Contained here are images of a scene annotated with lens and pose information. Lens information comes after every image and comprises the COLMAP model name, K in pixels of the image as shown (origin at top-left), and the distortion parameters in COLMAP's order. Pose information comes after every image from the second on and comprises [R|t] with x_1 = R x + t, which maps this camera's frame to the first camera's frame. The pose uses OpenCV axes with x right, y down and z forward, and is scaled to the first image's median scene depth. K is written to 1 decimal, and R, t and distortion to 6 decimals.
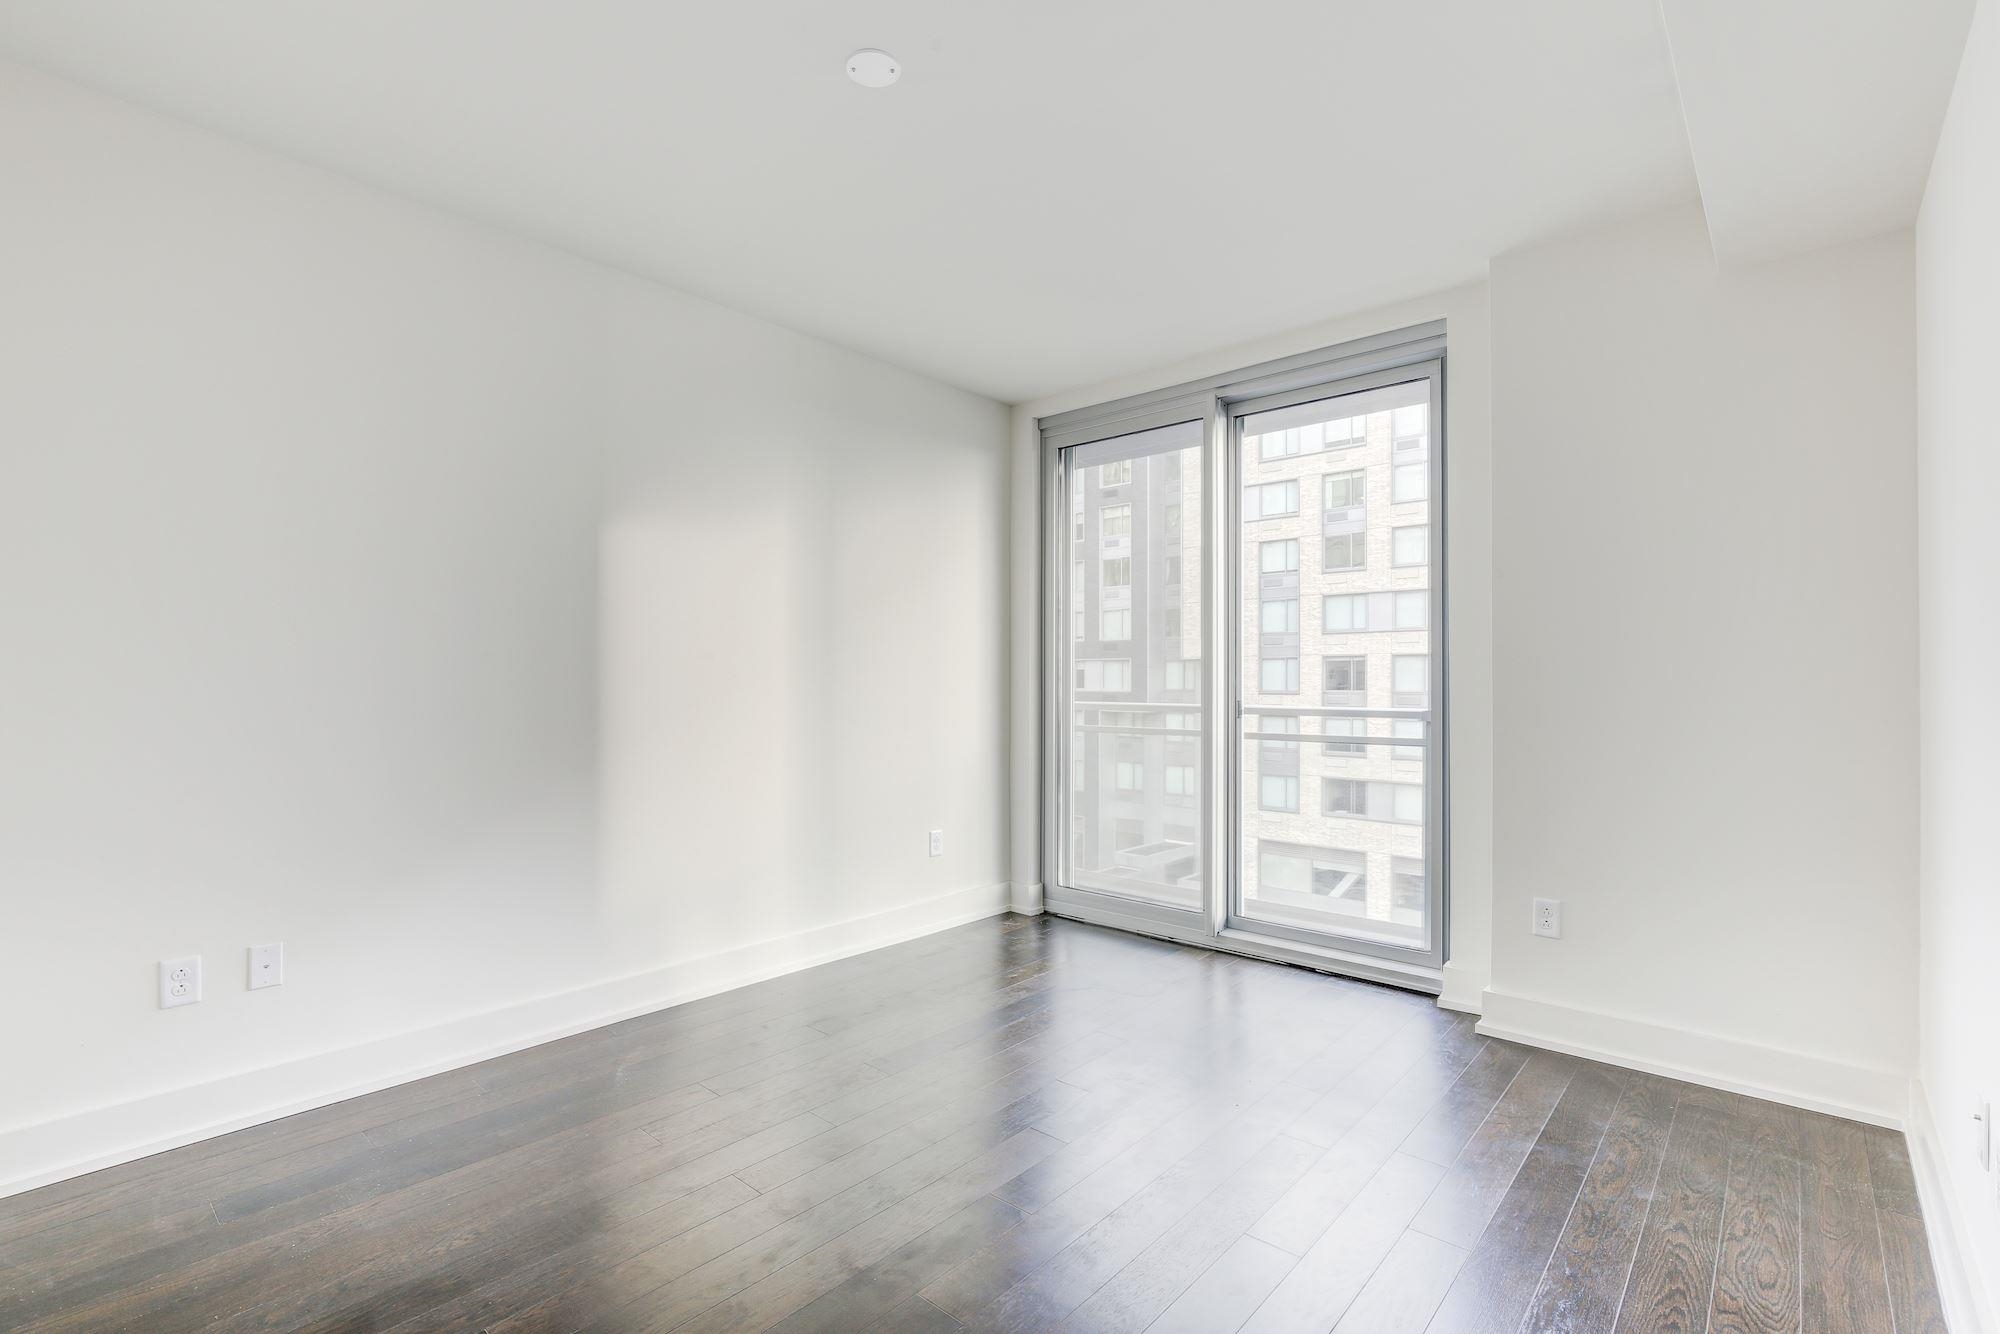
lens RADIAL K [[921.6, 0, 1010.5], [0, 921.6, 679.0], [0, 0, 1]] dist [-0.001650, -0.000365]
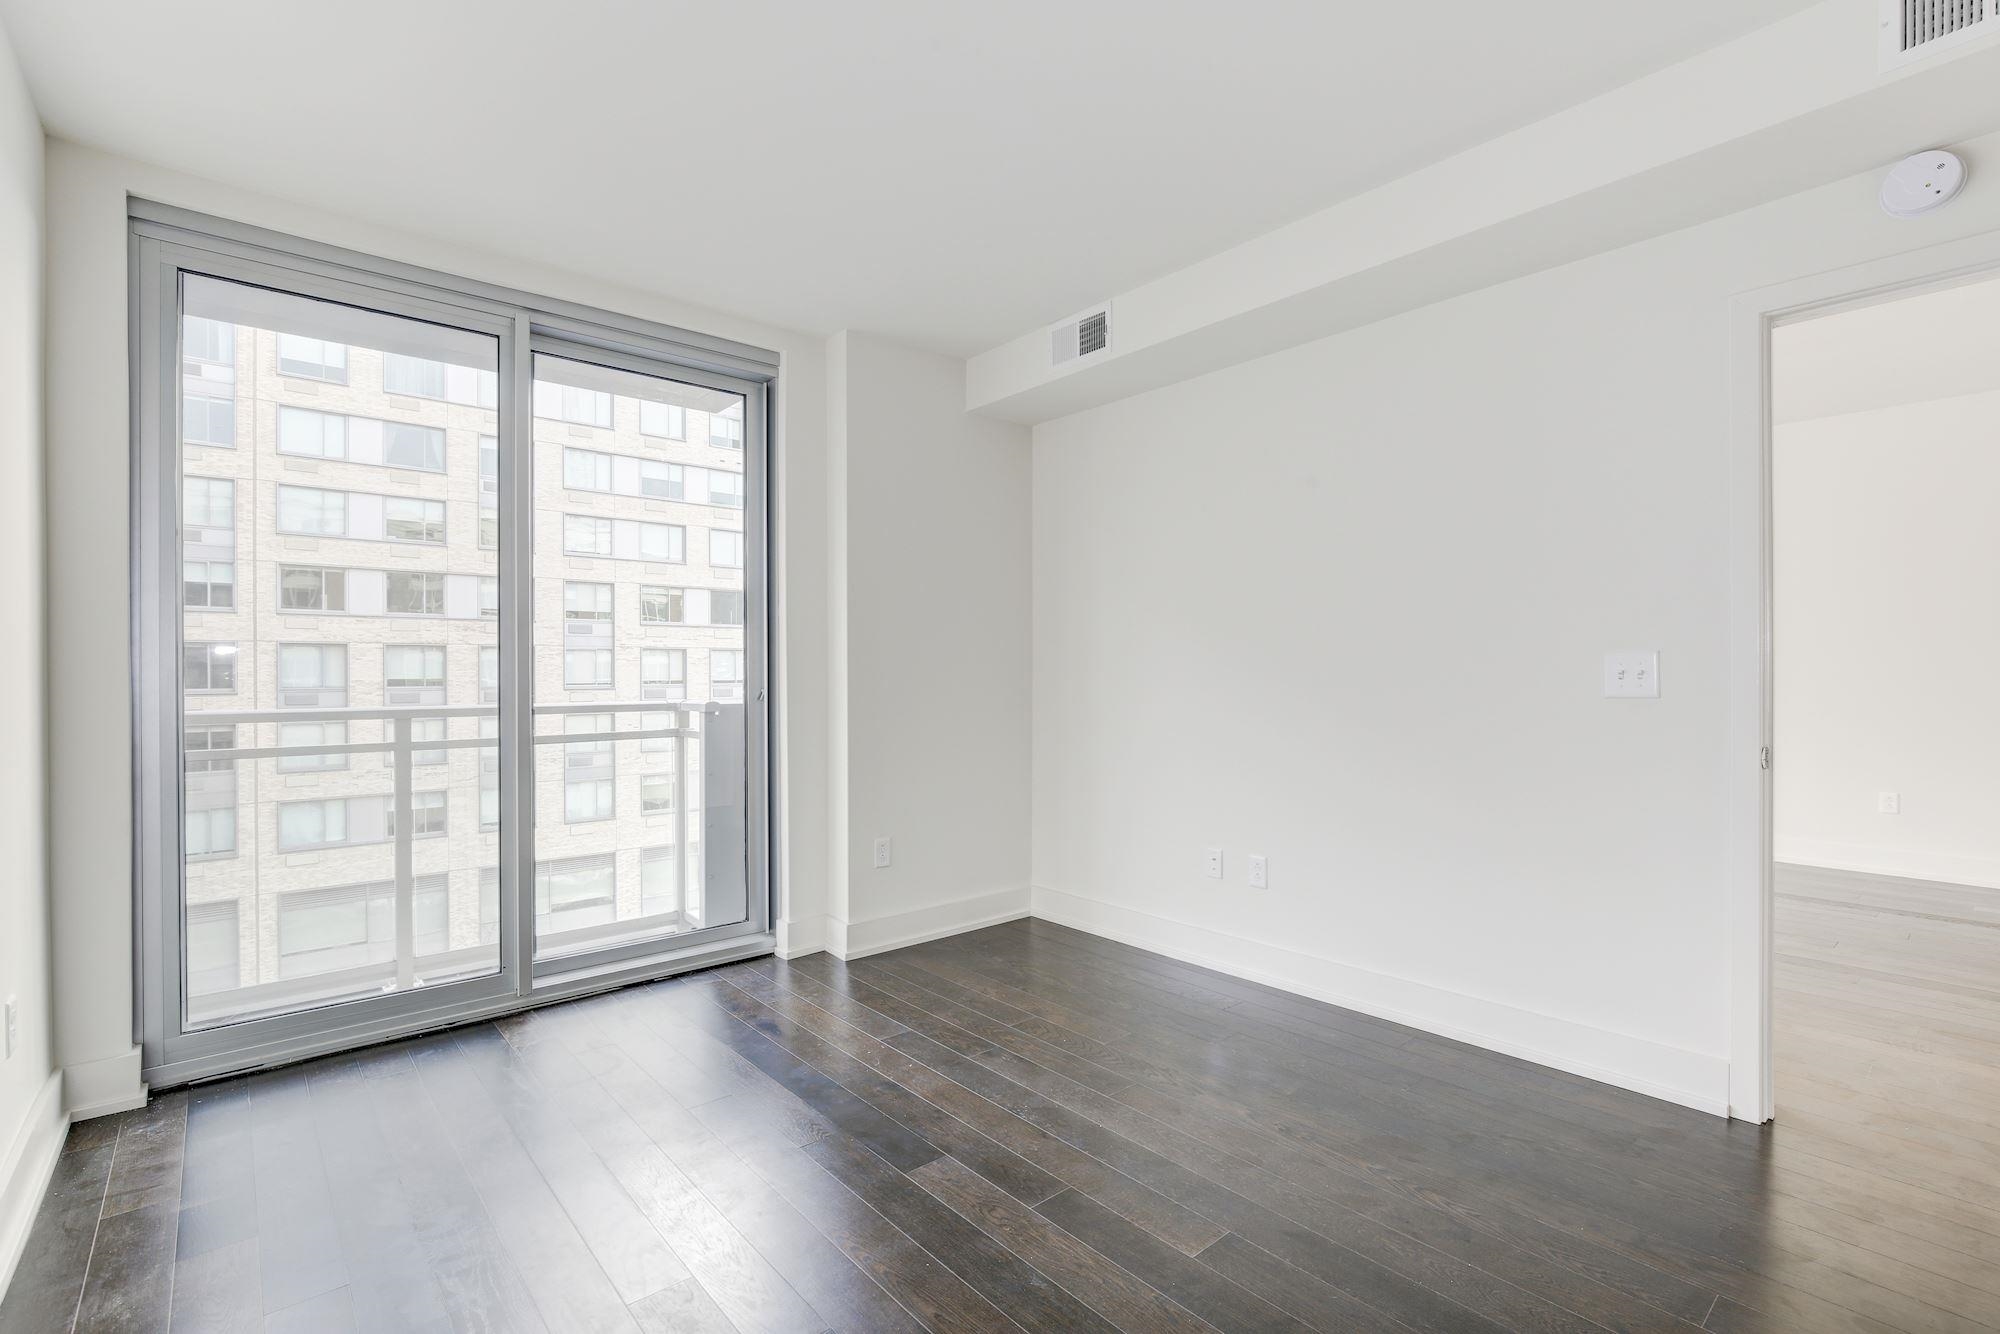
lens RADIAL K [[921.6, 0, 1010.5], [0, 921.6, 679.0], [0, 0, 1]] dist [-0.001650, -0.000365]
pose [[0.124034, -0.005741, 0.992261, -0.501530], [0.001776, 0.999983, 0.005564, 0.002916], [-0.992276, 0.001072, 0.124042, 0.469818]]
